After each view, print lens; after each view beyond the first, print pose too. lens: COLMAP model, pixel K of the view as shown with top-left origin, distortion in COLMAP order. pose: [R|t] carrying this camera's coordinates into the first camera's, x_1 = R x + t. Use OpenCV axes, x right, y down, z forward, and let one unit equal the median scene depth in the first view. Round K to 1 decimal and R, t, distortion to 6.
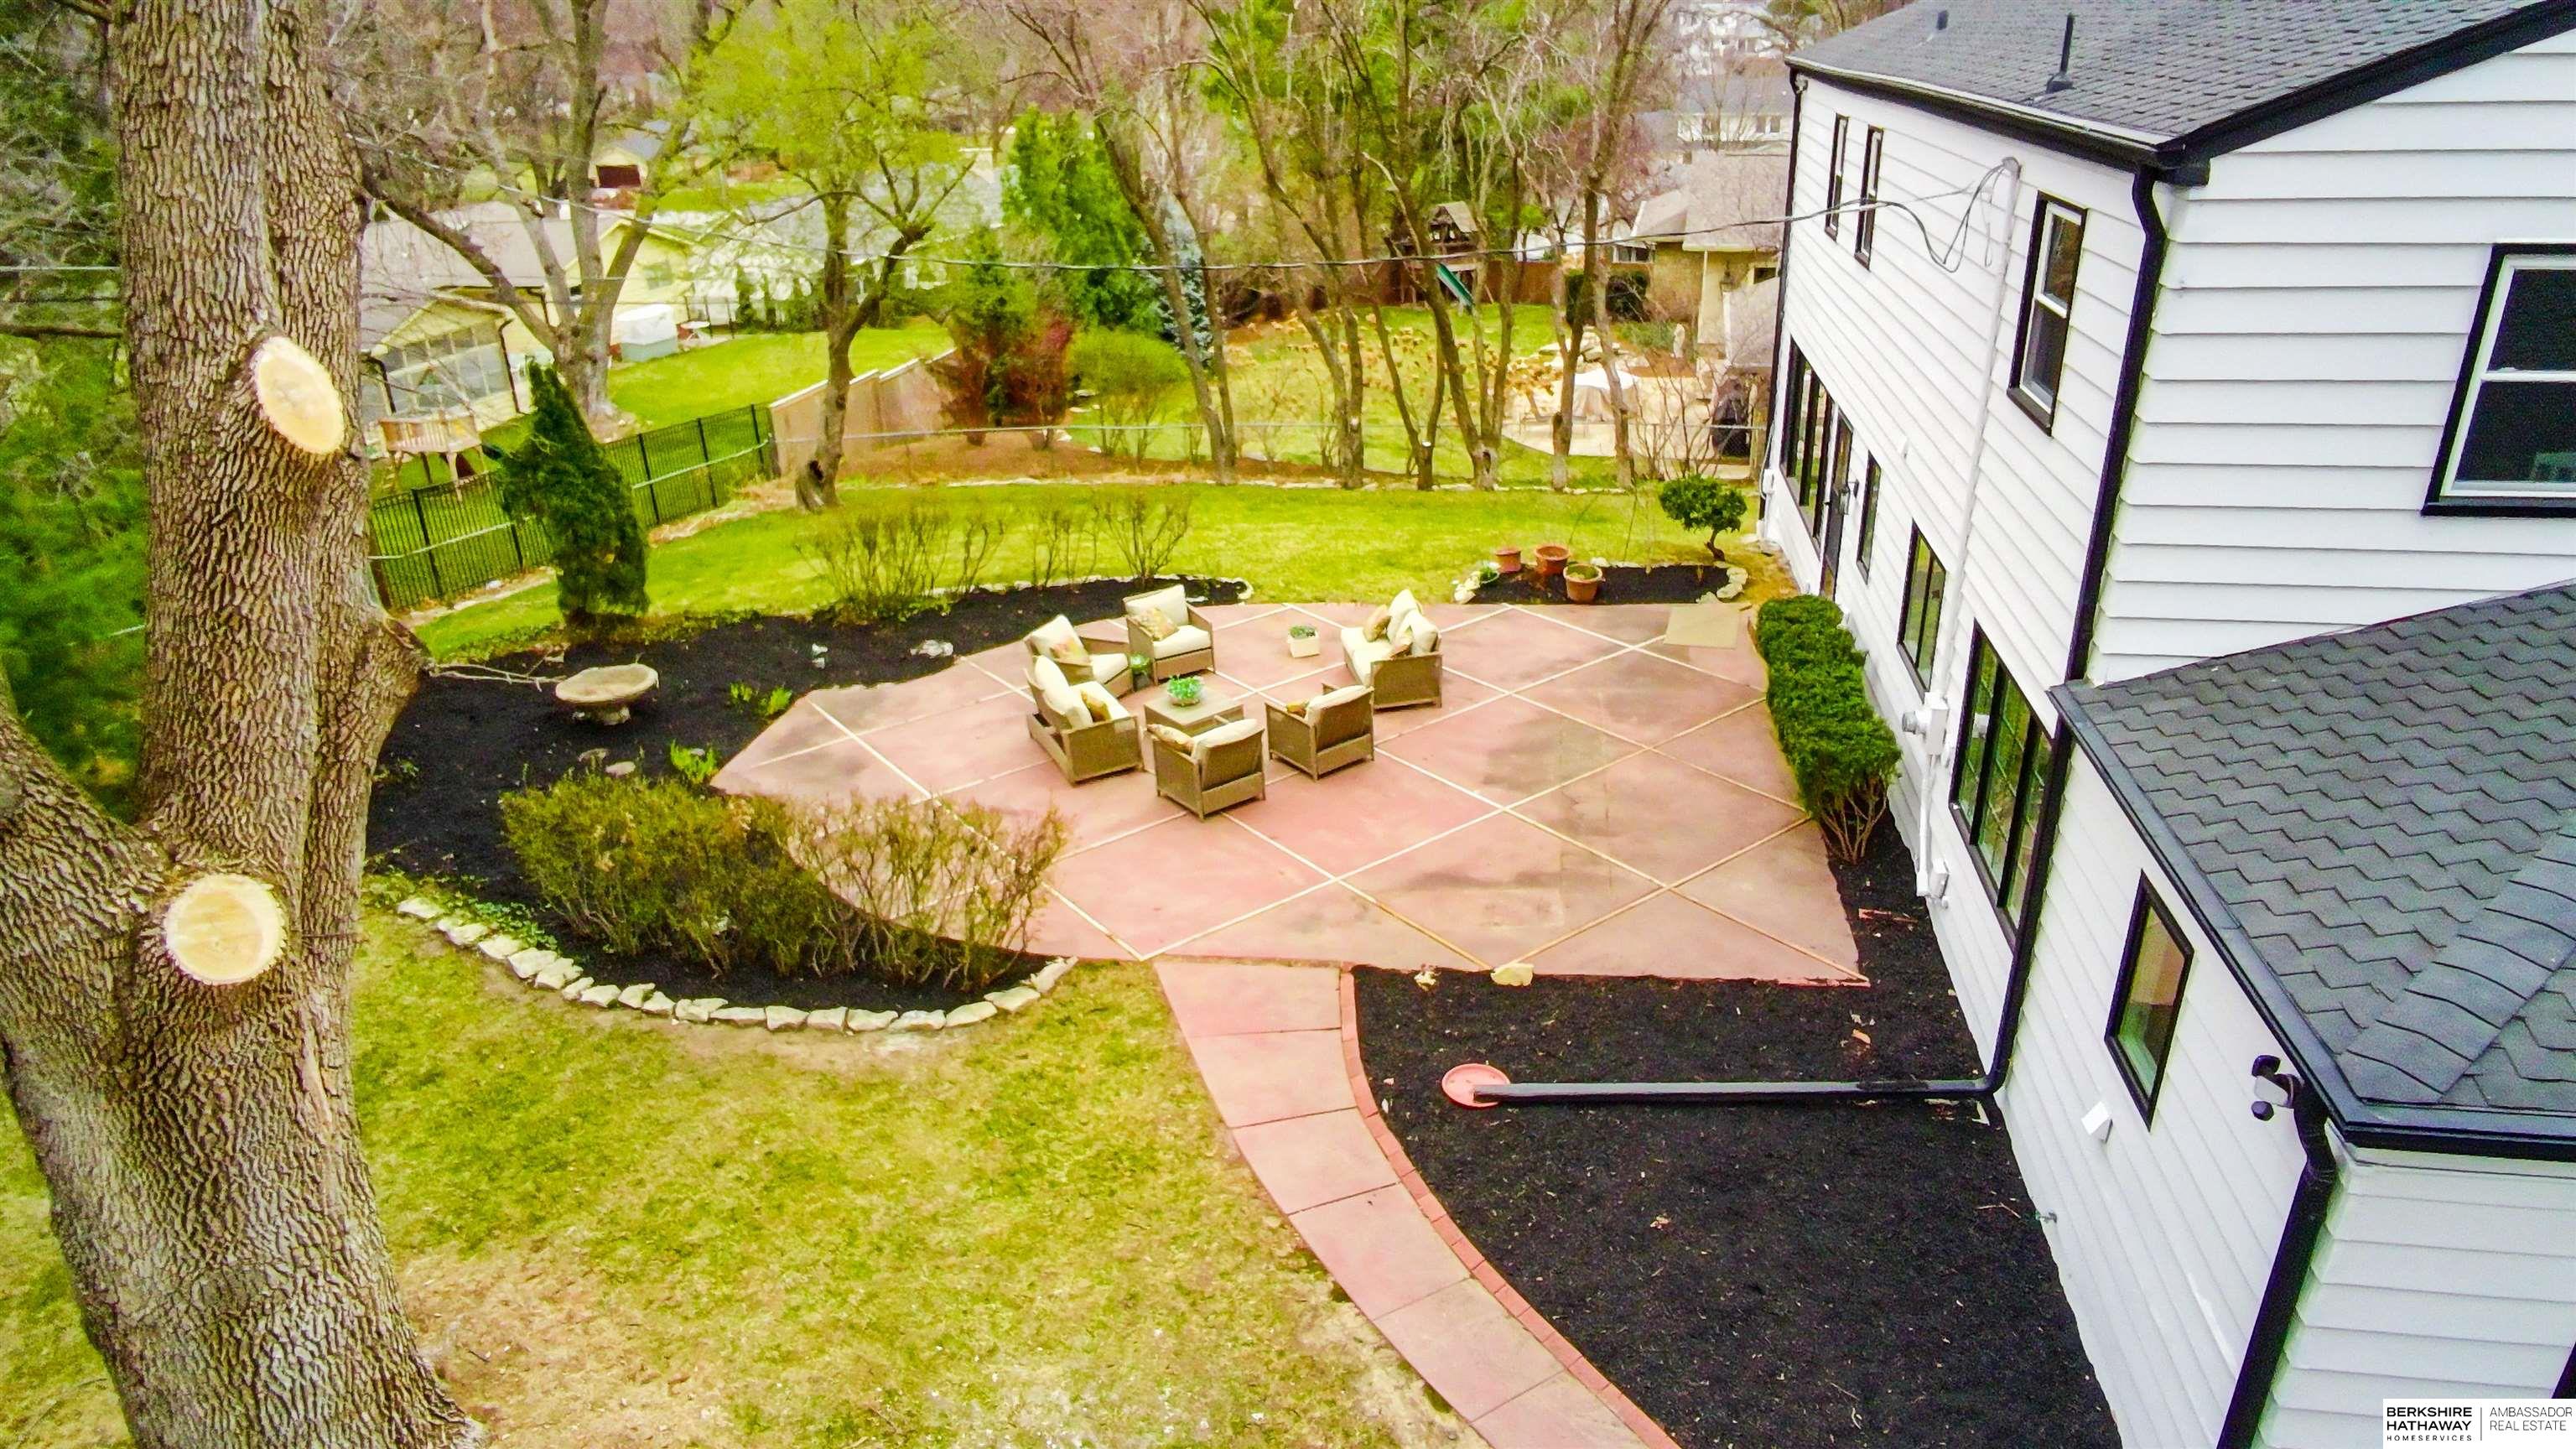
lens RADIAL K [[1586.3, 0, 1295.6], [0, 1586.3, 732.6], [0, 0, 1]] dist [-0.071985, 0.056977]
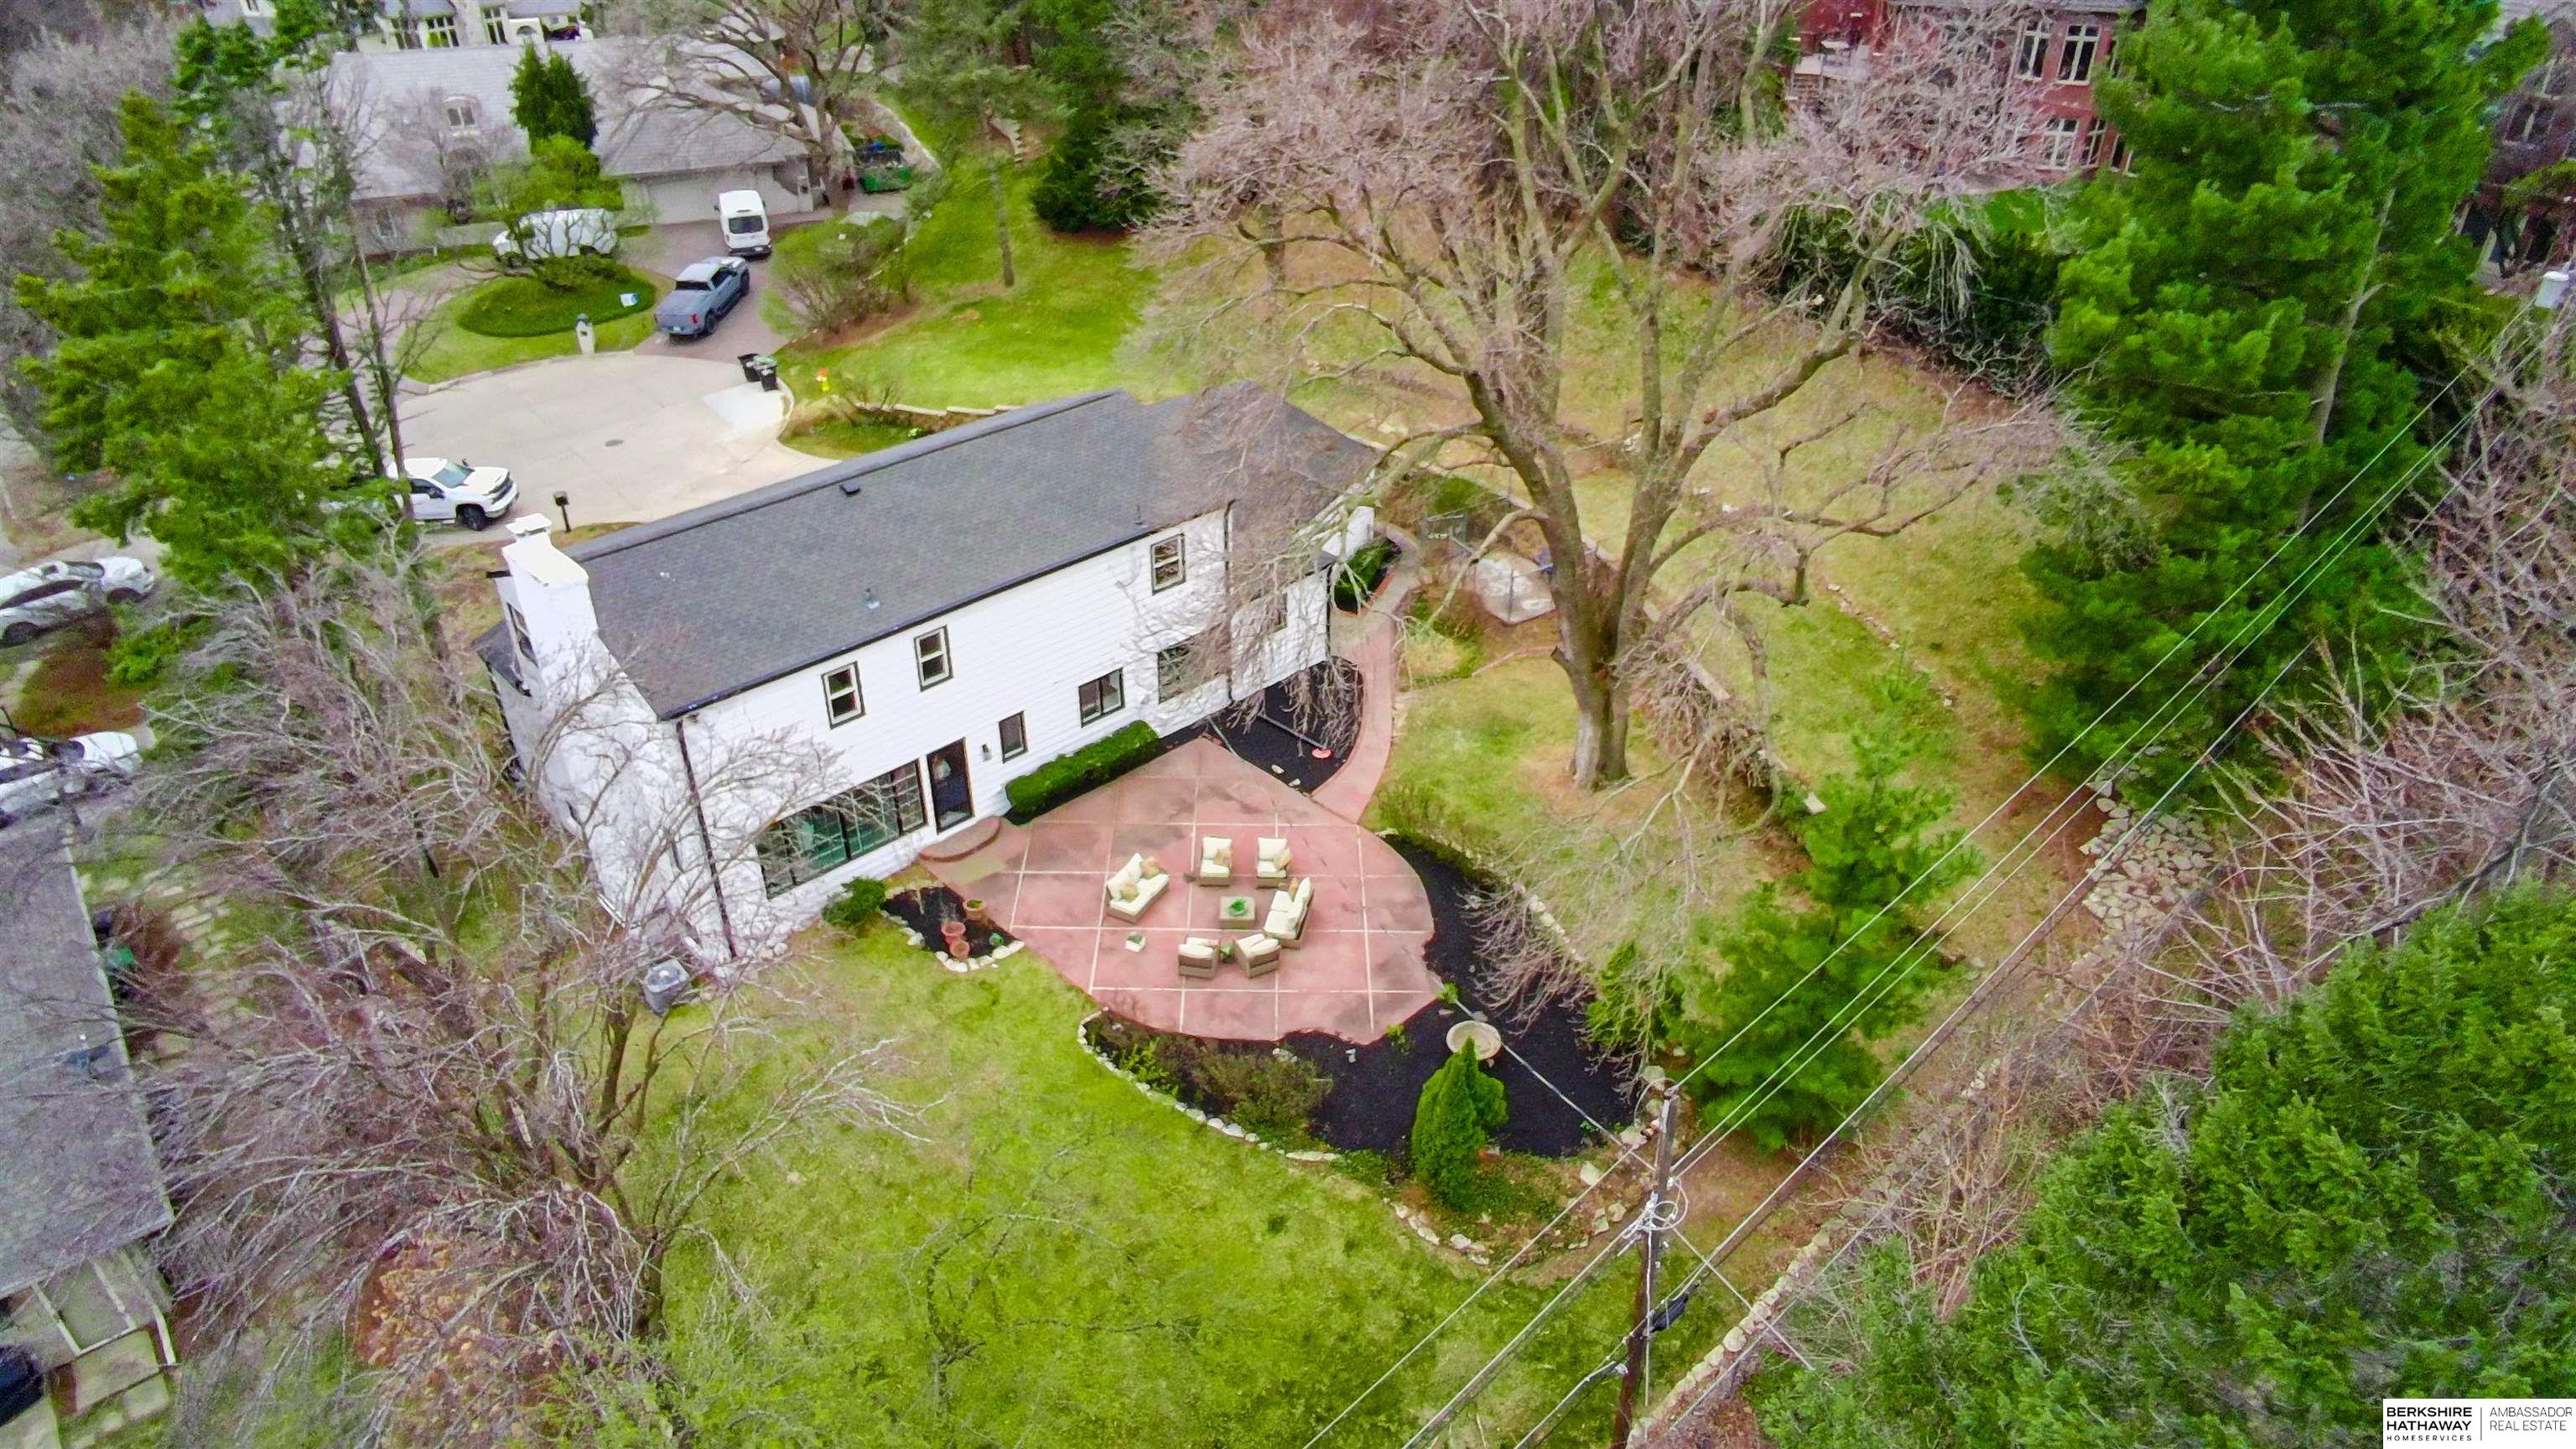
lens RADIAL K [[1586.3, 0, 1295.6], [0, 1586.3, 732.6], [0, 0, 1]] dist [-0.071985, 0.056977]
pose [[-0.803612, -0.295794, 0.516443, -1.038206], [0.262263, 0.602951, 0.753437, -1.561545], [-0.534252, 0.740916, -0.406963, 1.487640]]
